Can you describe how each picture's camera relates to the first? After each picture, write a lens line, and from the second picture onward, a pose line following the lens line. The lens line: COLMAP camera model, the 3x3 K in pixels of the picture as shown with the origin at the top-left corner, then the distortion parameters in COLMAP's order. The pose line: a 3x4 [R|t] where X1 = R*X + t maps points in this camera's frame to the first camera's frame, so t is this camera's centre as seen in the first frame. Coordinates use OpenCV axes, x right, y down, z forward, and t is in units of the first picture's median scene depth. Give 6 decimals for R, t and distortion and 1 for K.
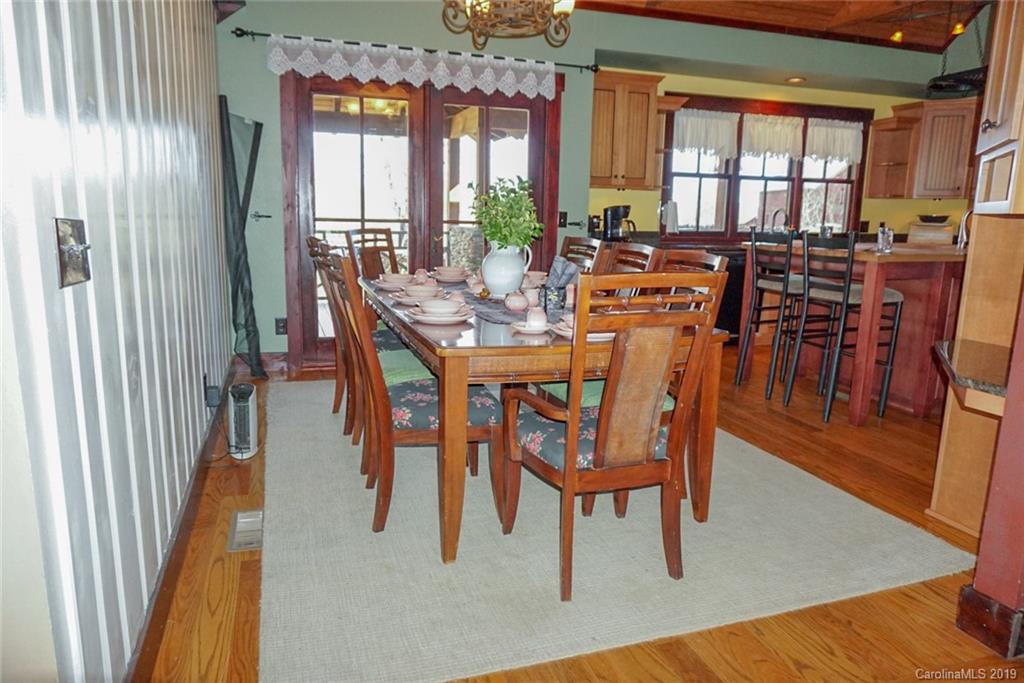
lens RADIAL K [[682.9, 0, 512.2], [0, 682.9, 345.1], [0, 0, 1]] dist [-0.044815, 0.023216]
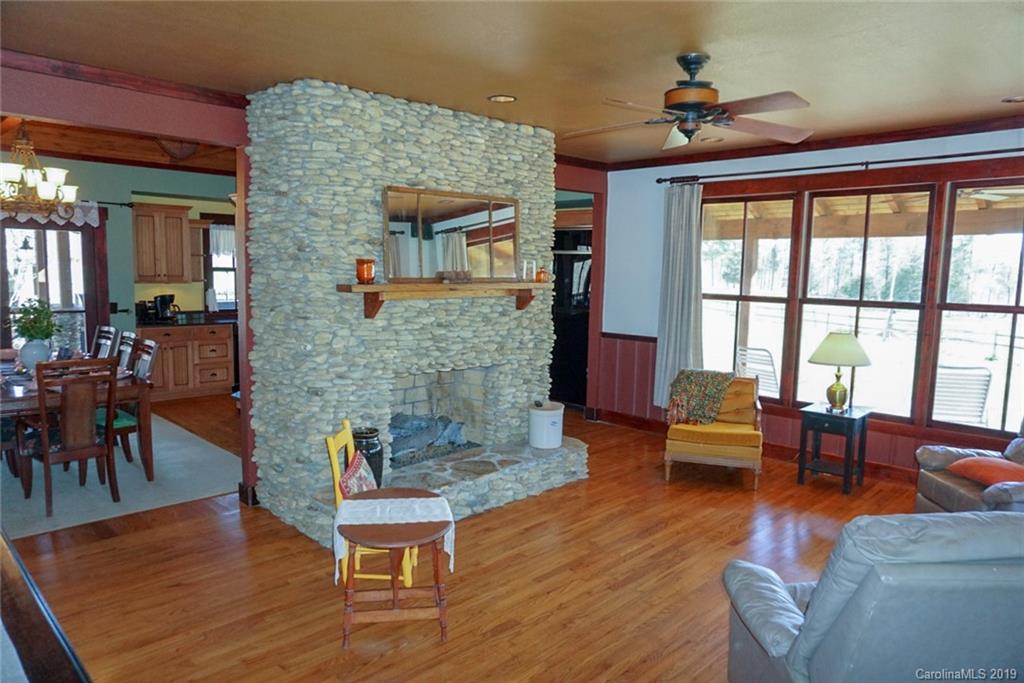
lens RADIAL K [[682.9, 0, 510.4], [0, 682.9, 340.5], [0, 0, 1]] dist [-0.044815, 0.023216]
pose [[0.891211, -0.051377, 0.450669, 0.172673], [0.085411, 0.994799, -0.055494, 0.028703], [-0.445474, 0.087949, 0.890965, -0.590870]]
